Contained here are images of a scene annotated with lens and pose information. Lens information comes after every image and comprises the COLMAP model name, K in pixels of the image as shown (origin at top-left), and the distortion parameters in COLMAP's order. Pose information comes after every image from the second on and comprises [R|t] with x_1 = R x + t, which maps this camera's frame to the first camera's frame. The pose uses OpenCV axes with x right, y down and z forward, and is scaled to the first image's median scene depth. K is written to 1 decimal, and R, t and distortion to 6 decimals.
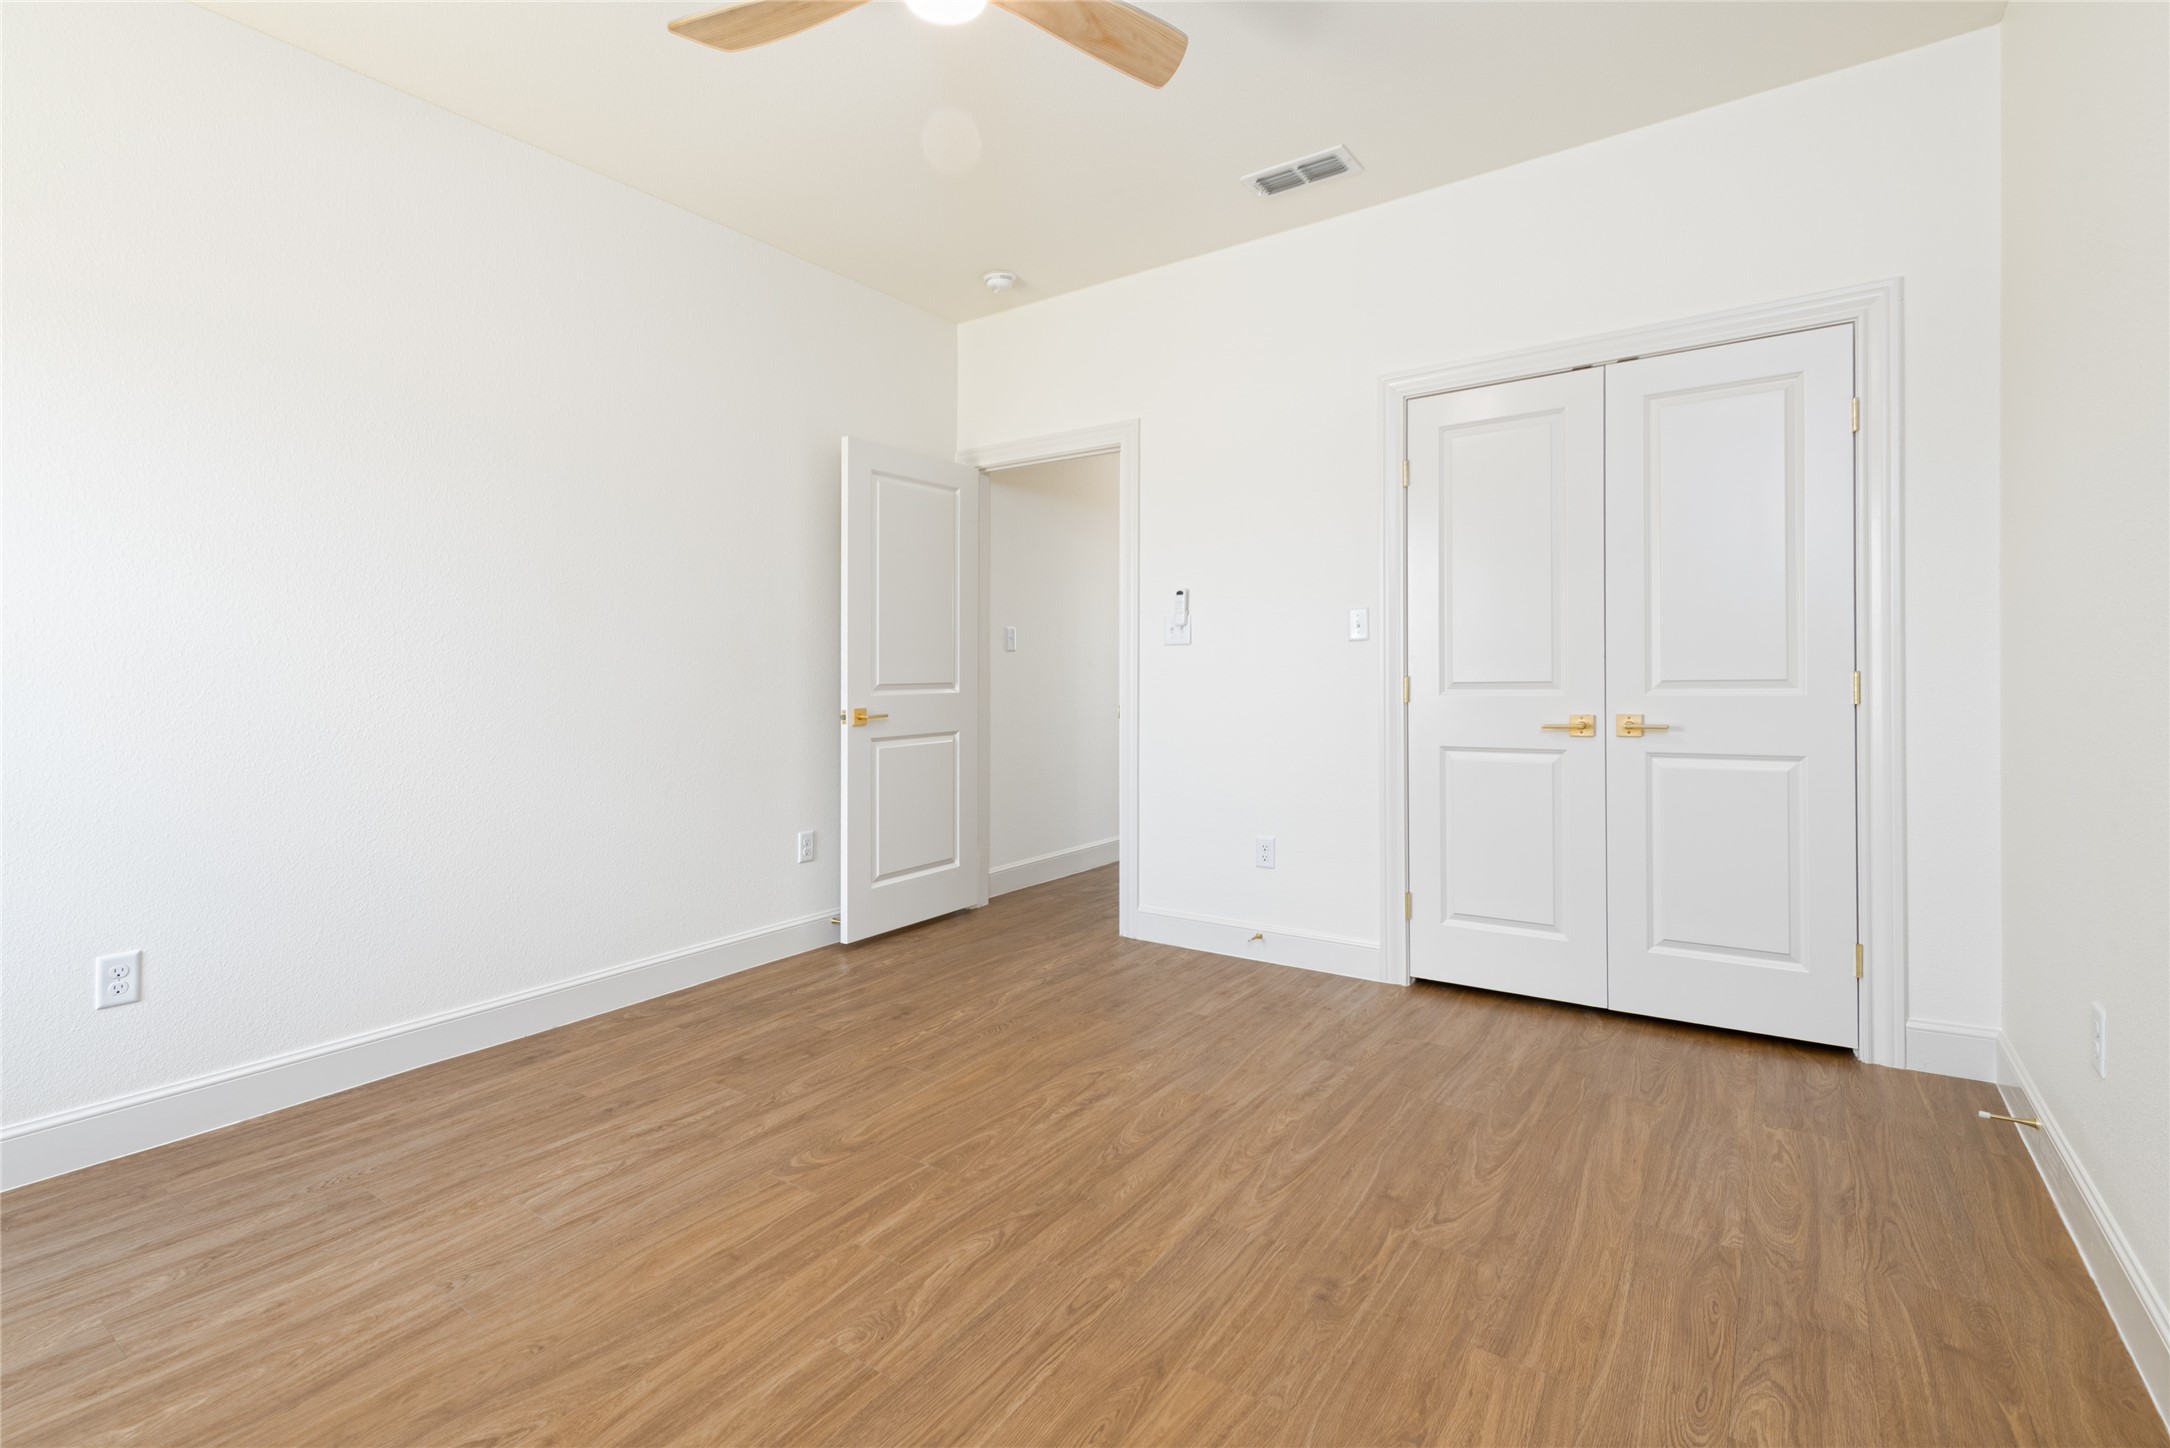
lens RADIAL K [[1004.3, 0, 1078.9], [0, 1004.3, 664.7], [0, 0, 1]] dist [-0.000053, -0.000180]
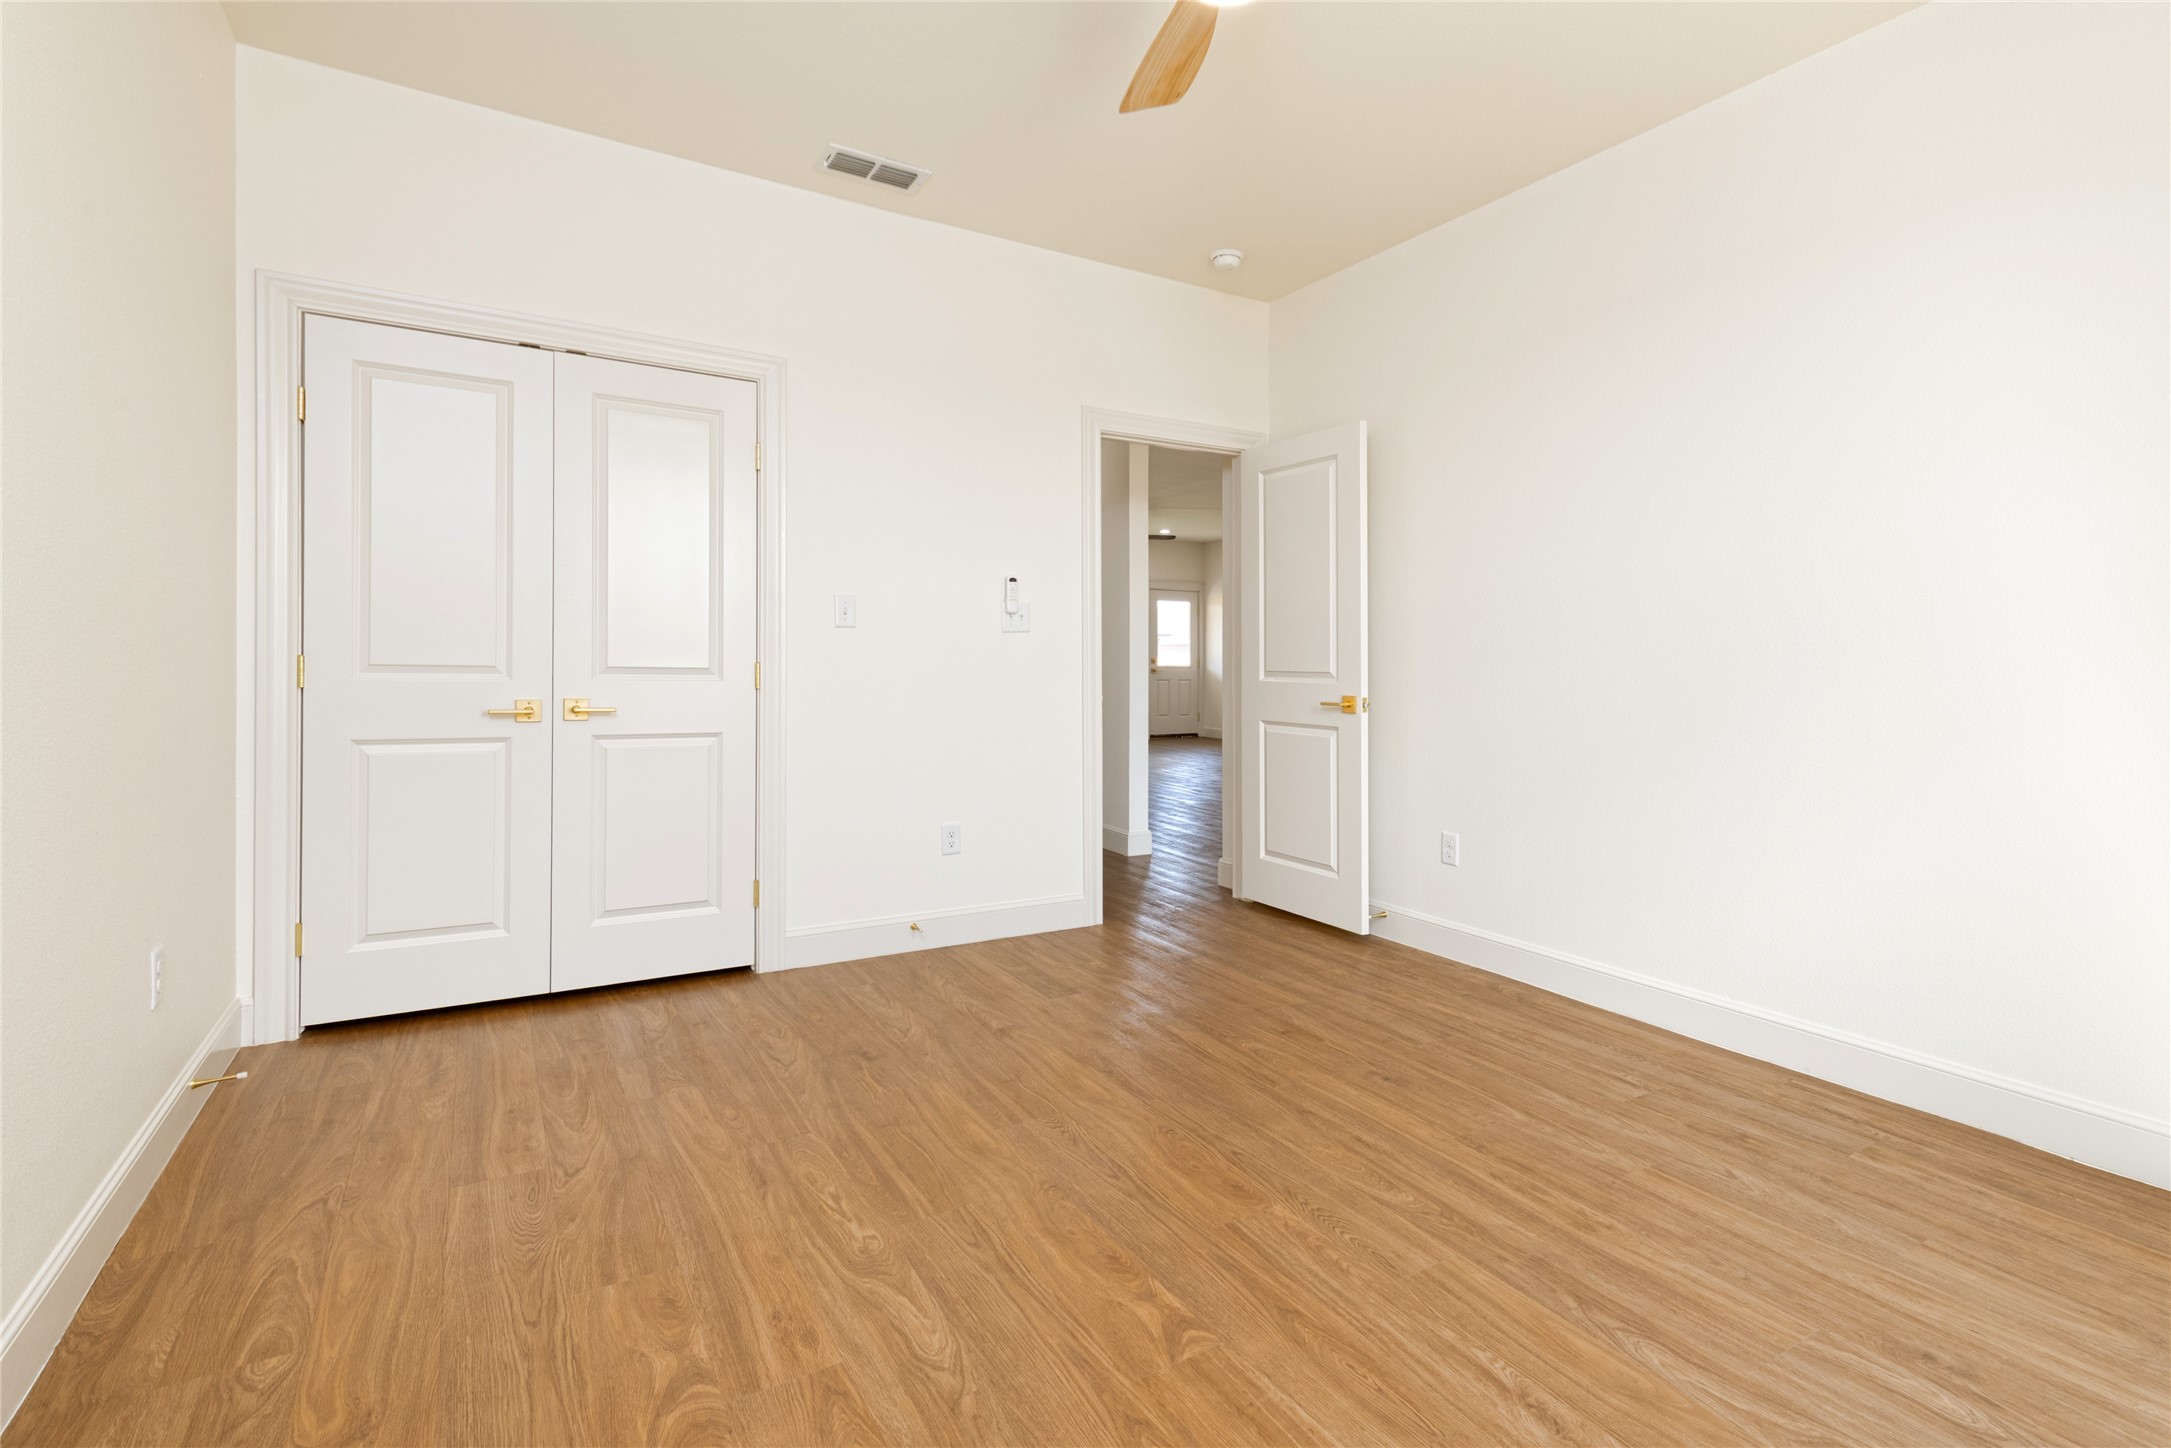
lens RADIAL K [[1004.8, 0, 1079.4], [0, 1004.8, 664.7], [0, 0, 1]] dist [-0.000053, -0.000180]
pose [[0.414451, 0.012350, 0.909988, -0.173788], [-0.027538, 0.999620, -0.001024, 0.000841], [-0.909655, -0.024635, 0.414633, 0.109923]]
